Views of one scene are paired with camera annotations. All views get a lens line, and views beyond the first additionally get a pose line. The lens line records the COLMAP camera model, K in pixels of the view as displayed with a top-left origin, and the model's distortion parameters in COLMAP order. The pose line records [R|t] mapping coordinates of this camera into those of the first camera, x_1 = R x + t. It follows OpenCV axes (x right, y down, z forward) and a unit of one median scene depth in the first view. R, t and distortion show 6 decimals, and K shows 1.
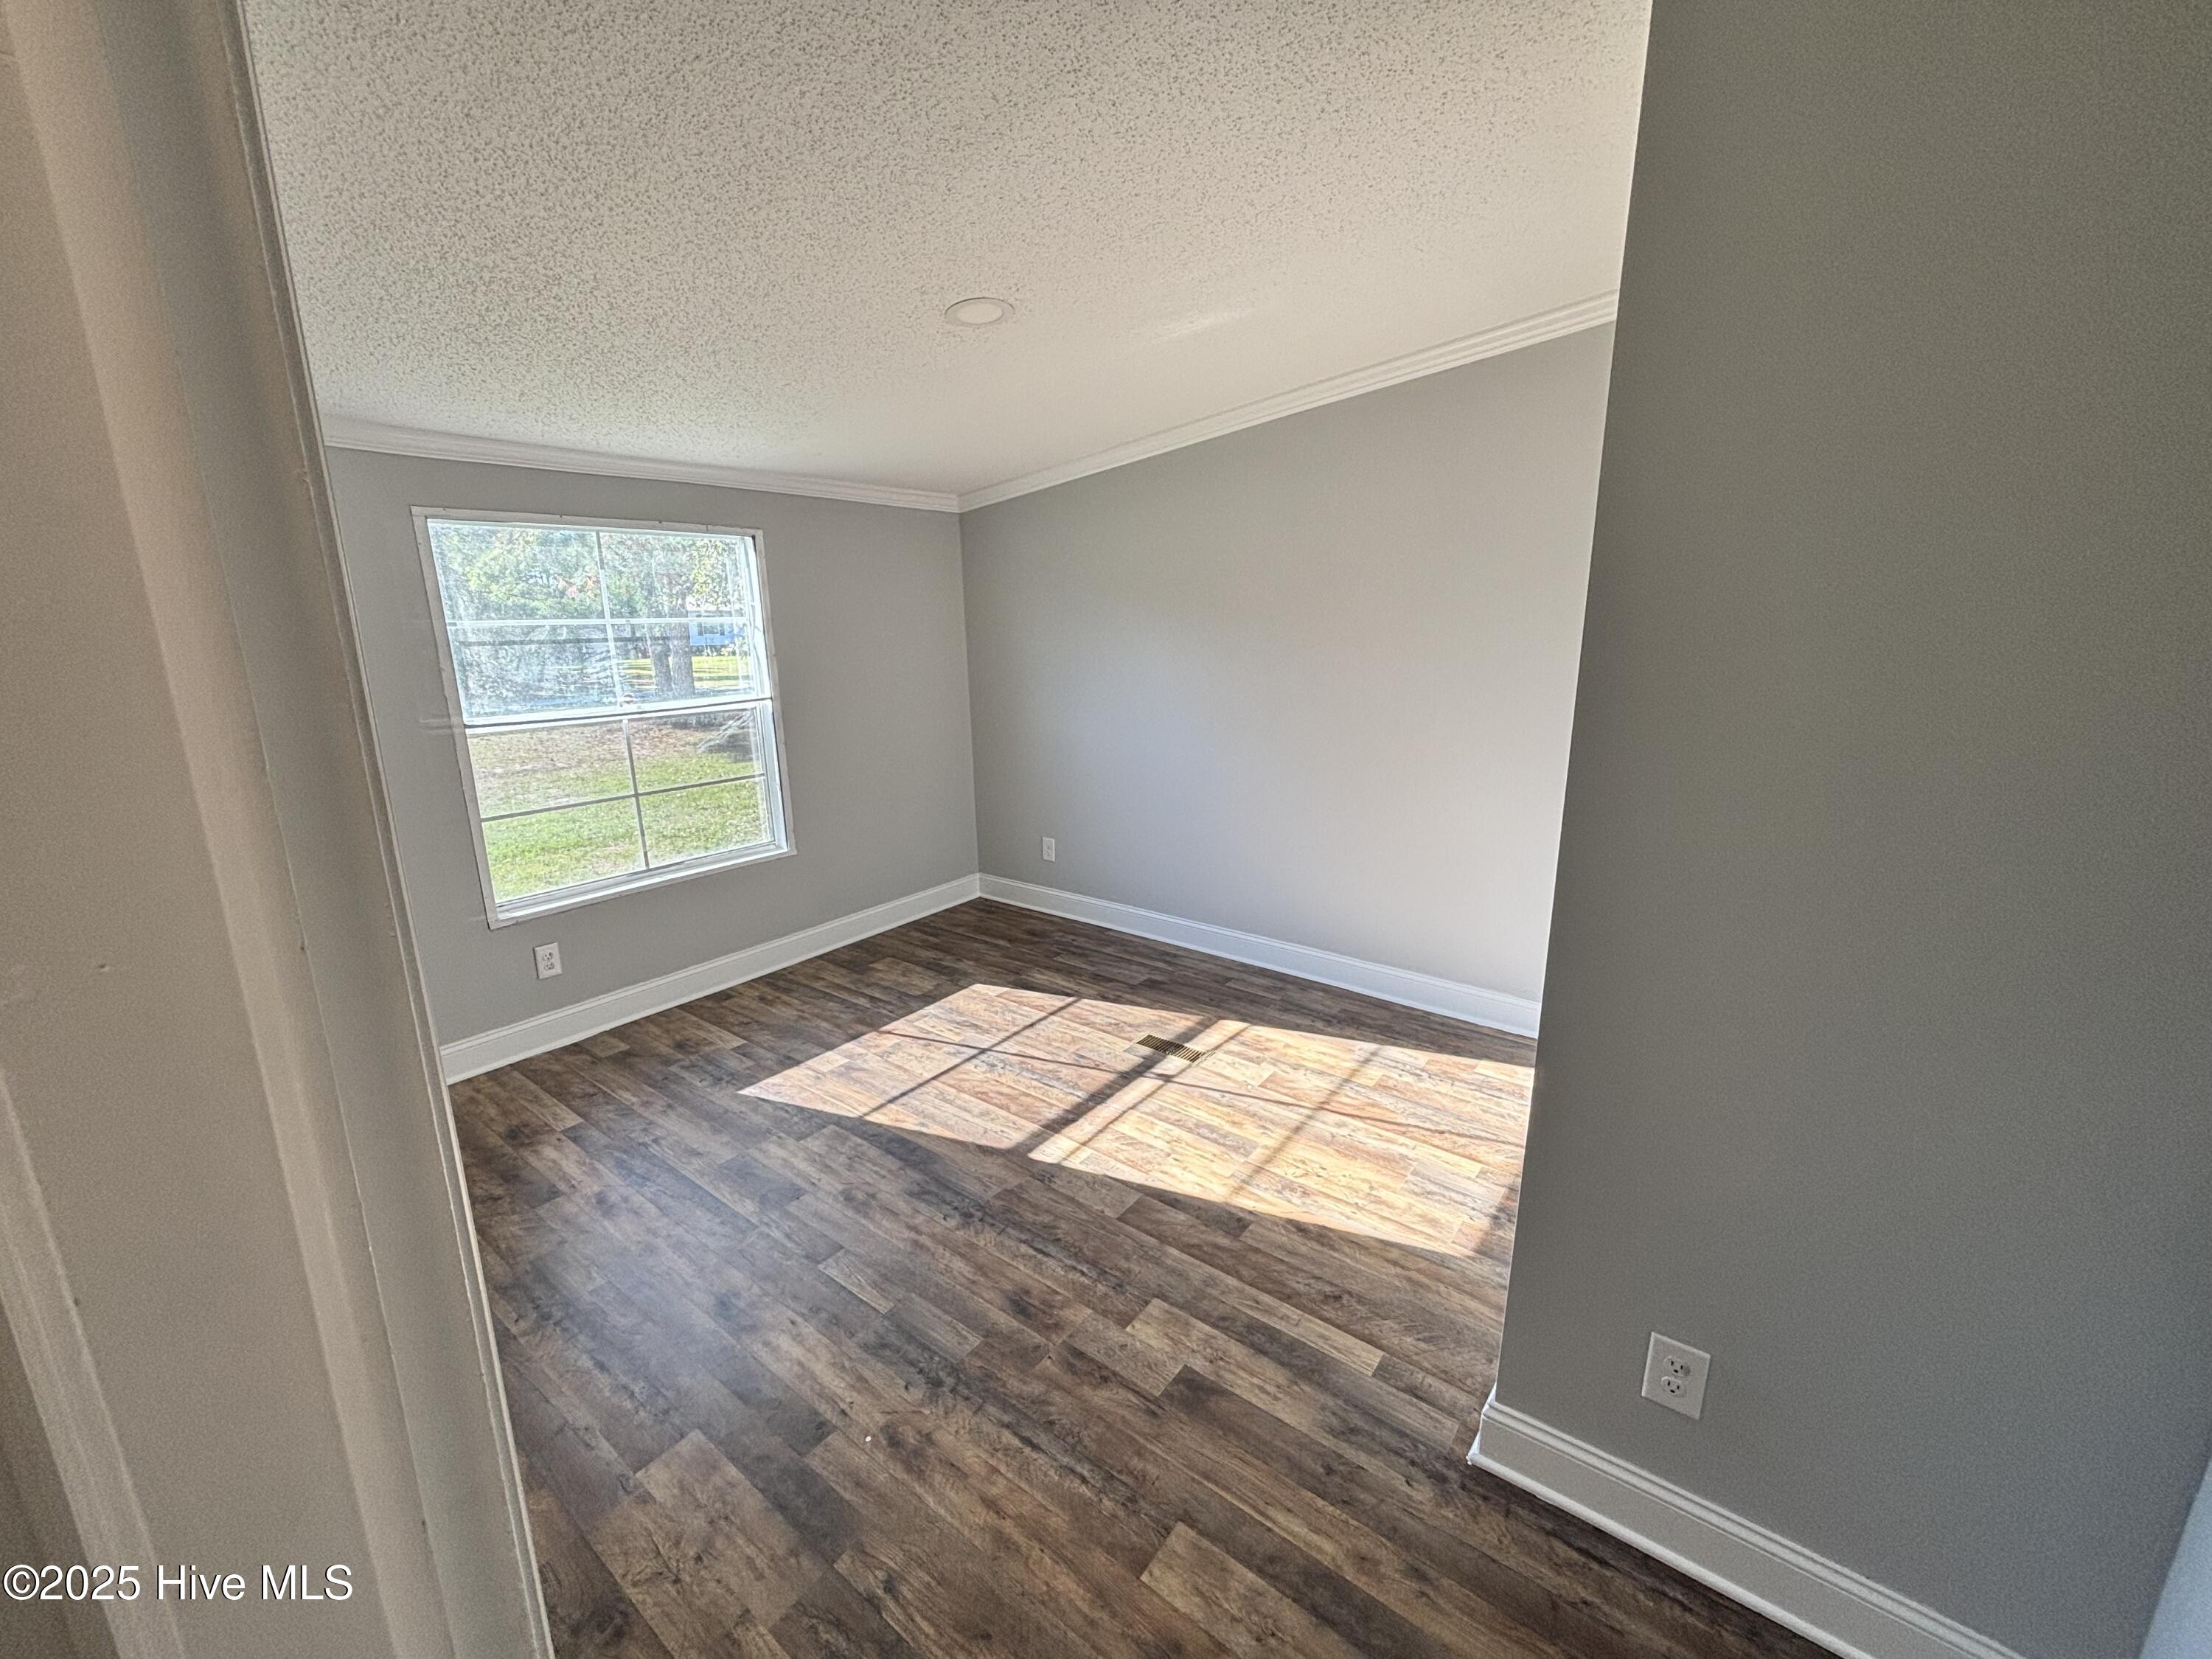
lens RADIAL K [[890.9, 0, 1105.0], [0, 890.9, 829.4], [0, 0, 1]] dist [-0.009173, 0.003433]
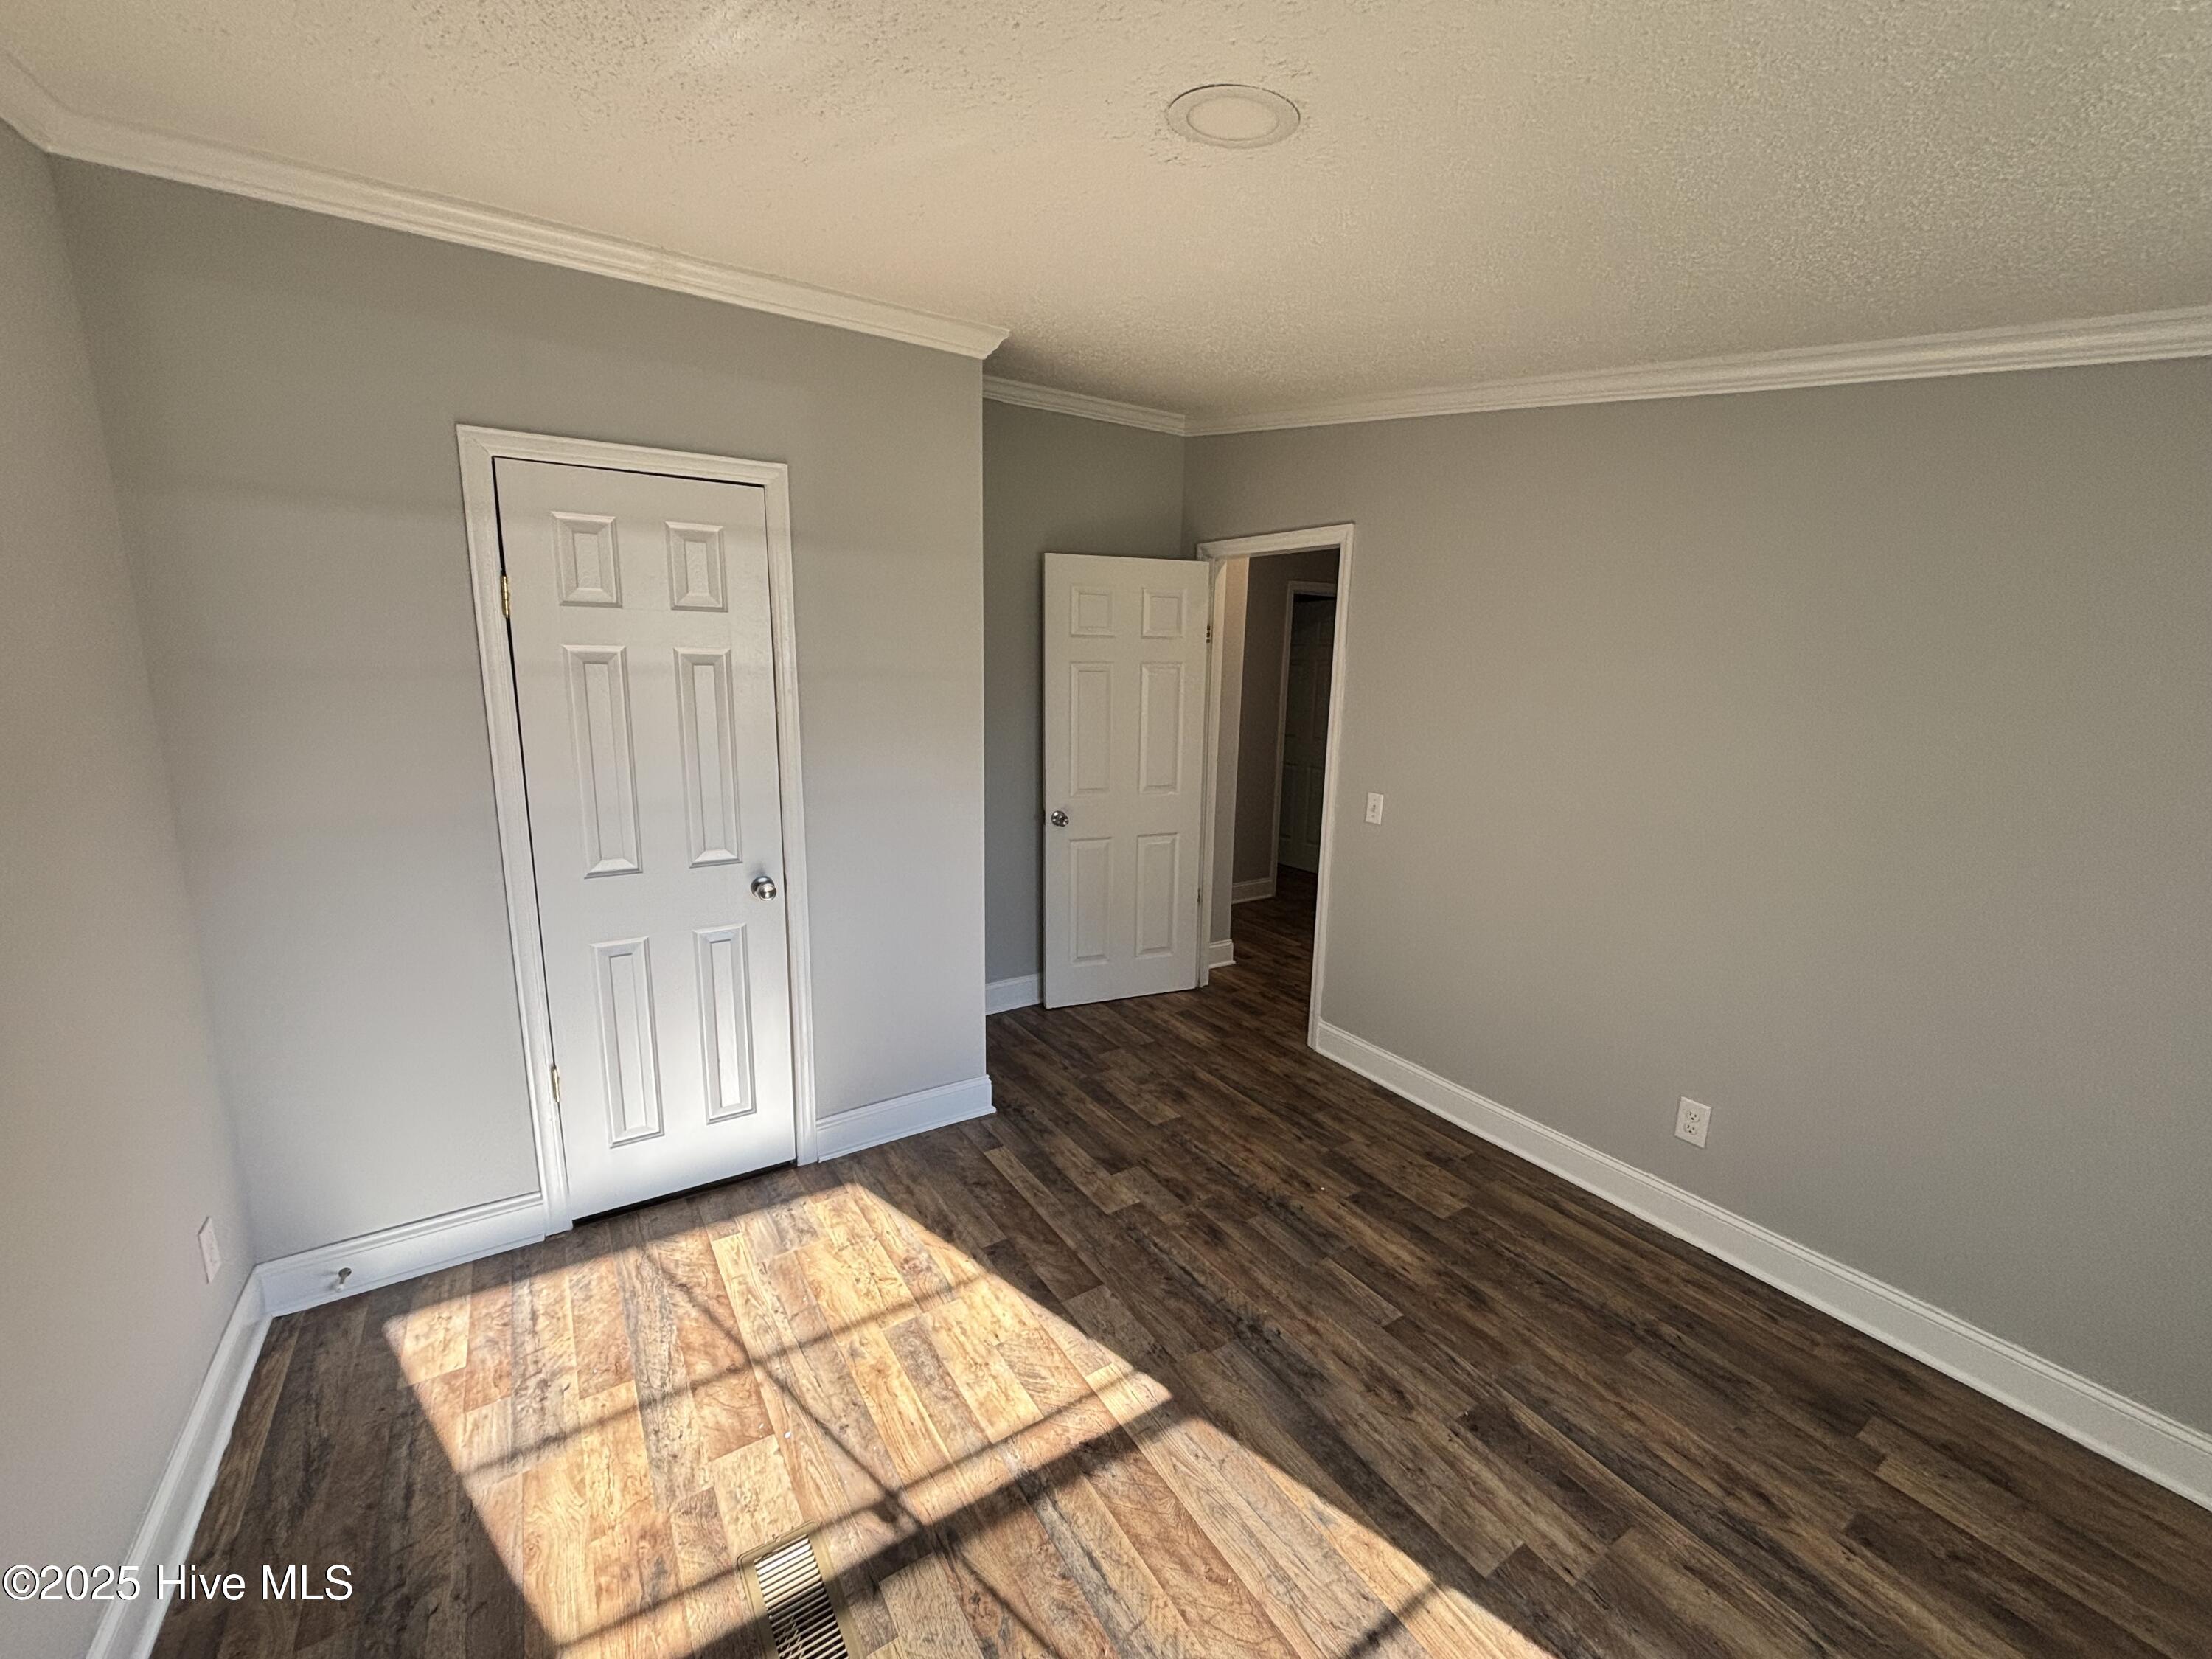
lens RADIAL K [[890.9, 0, 1102.8], [0, 890.9, 832.9], [0, 0, 1]] dist [-0.009173, 0.003433]
pose [[-0.942348, -0.078282, 0.325349, -0.260822], [0.065247, 0.910609, 0.408085, -0.407102], [-0.328212, 0.405787, -0.853003, 1.600335]]
